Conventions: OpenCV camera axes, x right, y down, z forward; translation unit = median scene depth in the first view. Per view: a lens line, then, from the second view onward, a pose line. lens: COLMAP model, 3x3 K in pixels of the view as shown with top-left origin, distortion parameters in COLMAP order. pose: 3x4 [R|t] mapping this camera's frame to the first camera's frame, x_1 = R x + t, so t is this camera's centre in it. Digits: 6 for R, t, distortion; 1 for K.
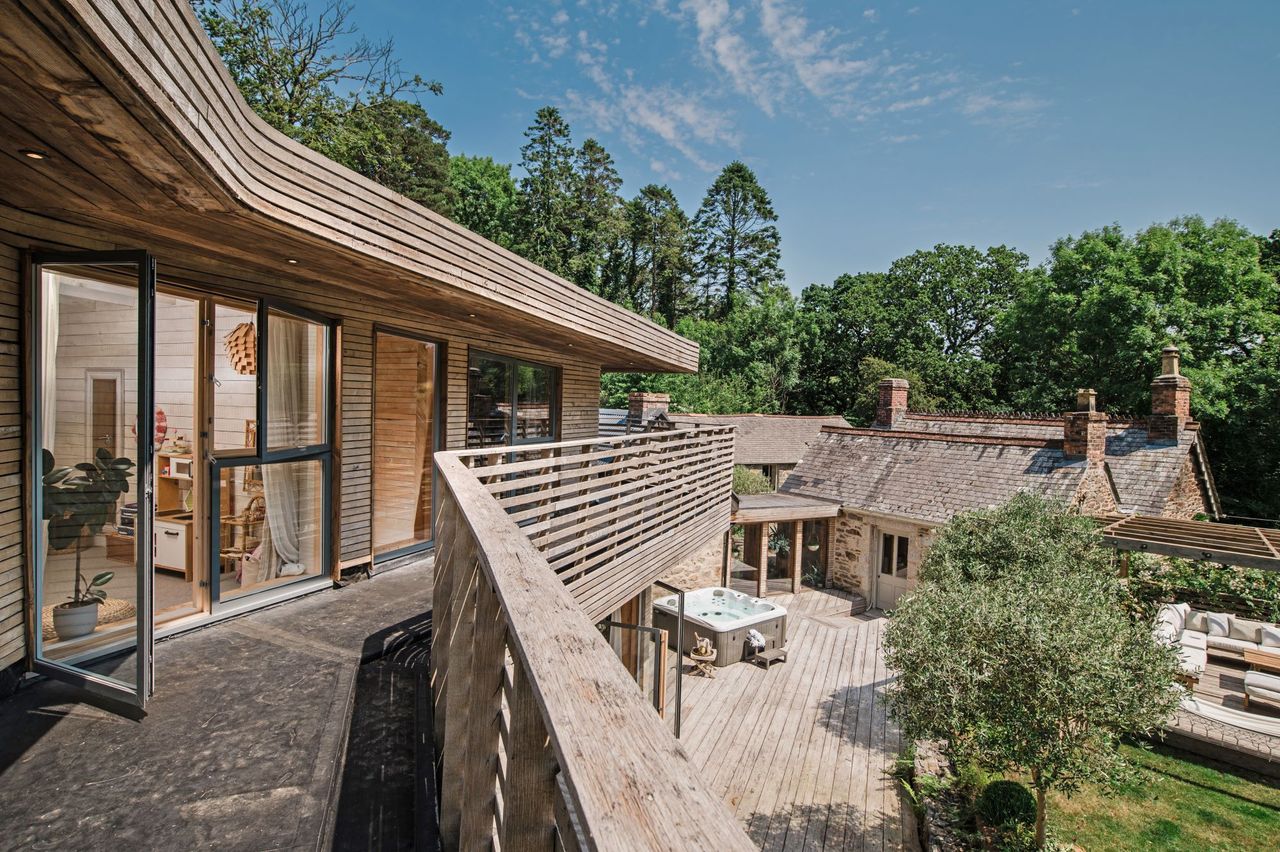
lens RADIAL K [[660.6, 0, 647.6], [0, 660.6, 419.1], [0, 0, 1]] dist [-0.034976, 0.000203]
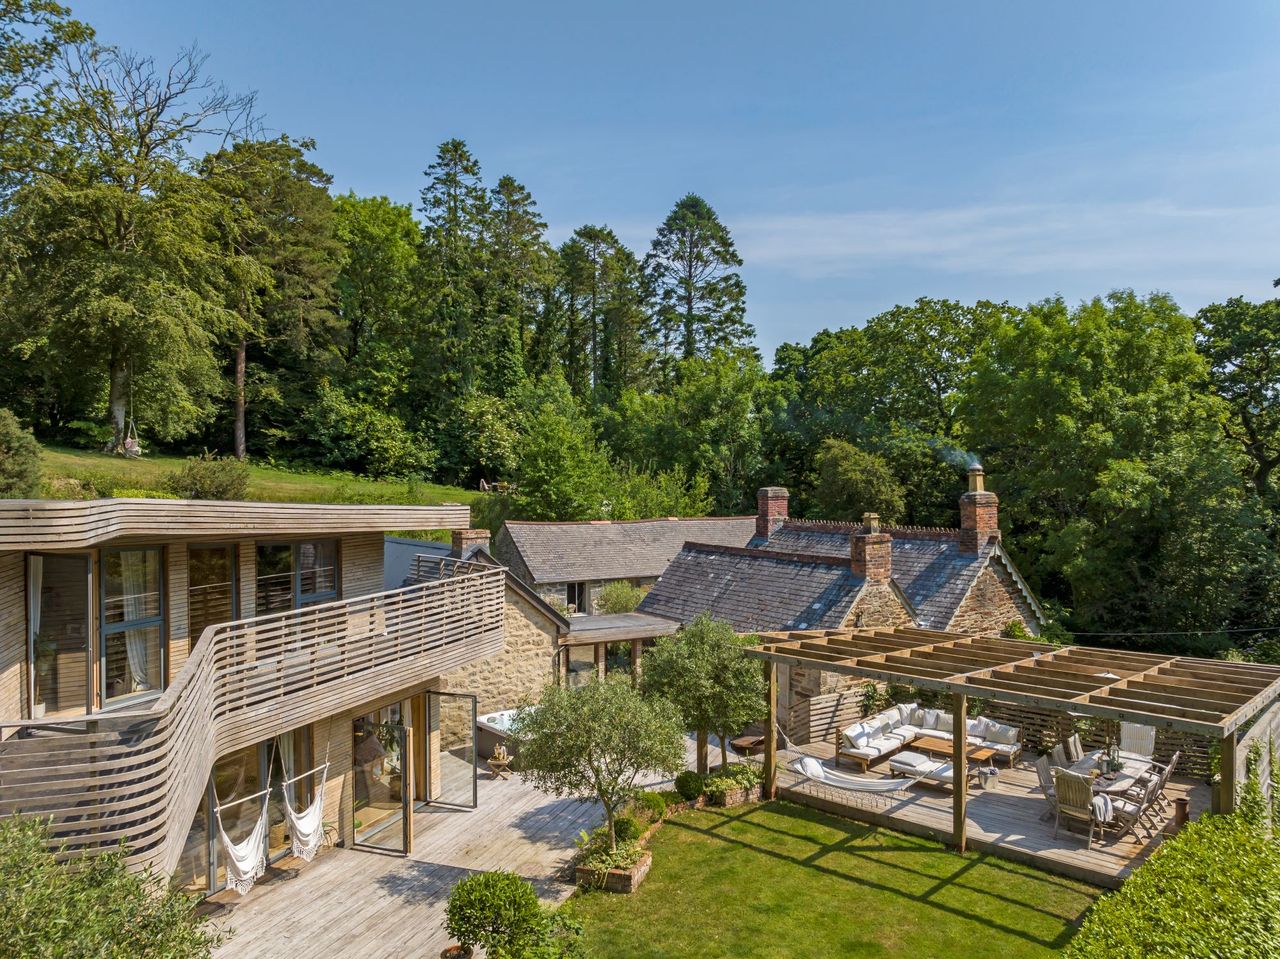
lens RADIAL K [[913.6, 0, 671.9], [0, 913.6, 468.6], [0, 0, 1]] dist [-0.012674, -0.042878]
pose [[0.999054, -0.031007, 0.030477, 0.082390], [0.031884, 0.999078, -0.028738, -0.024428], [-0.029558, 0.029683, 0.999122, -0.149800]]
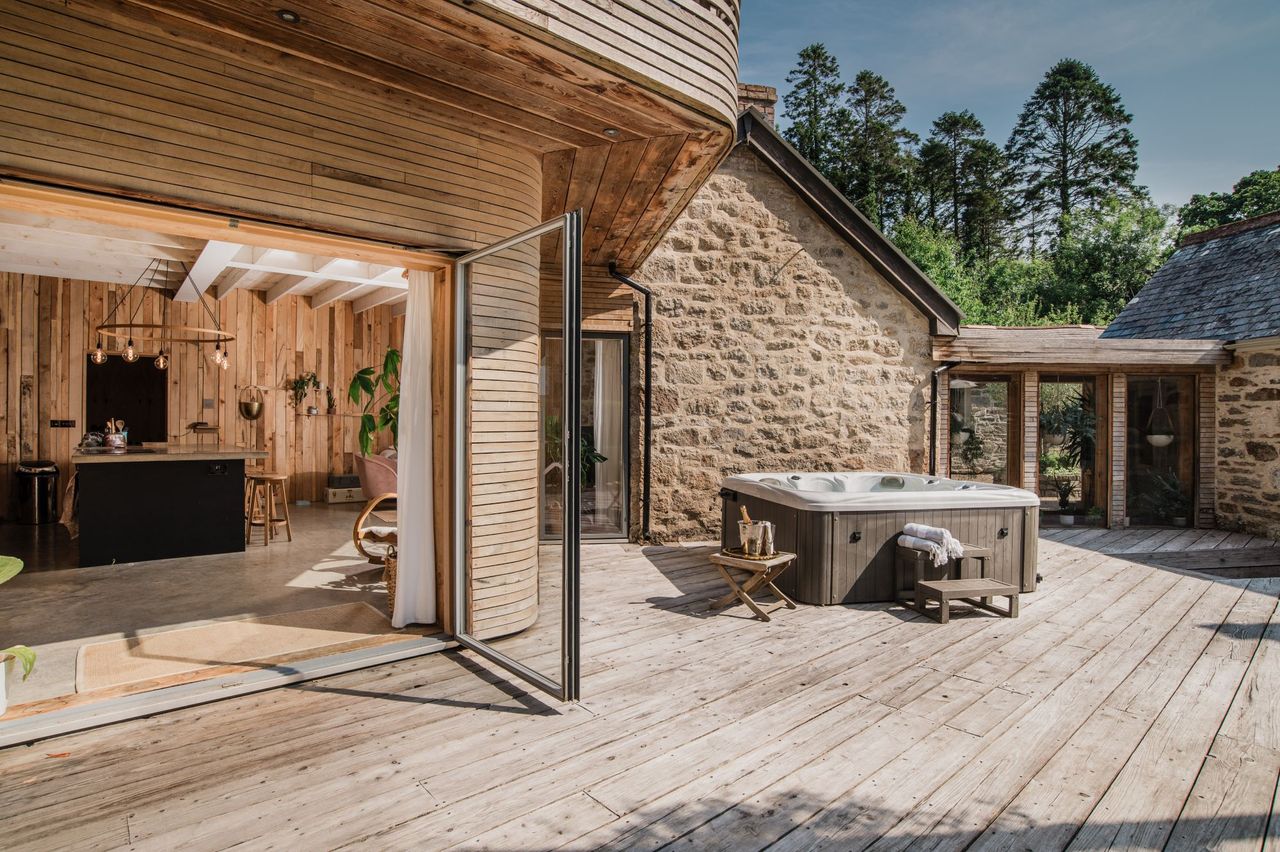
lens RADIAL K [[660.6, 0, 647.6], [0, 660.6, 419.1], [0, 0, 1]] dist [-0.034976, 0.000203]
pose [[0.886723, -0.027066, -0.461509, 0.048111], [0.010541, 0.999209, -0.038347, 0.066593], [0.462181, 0.029138, 0.886307, 0.144818]]
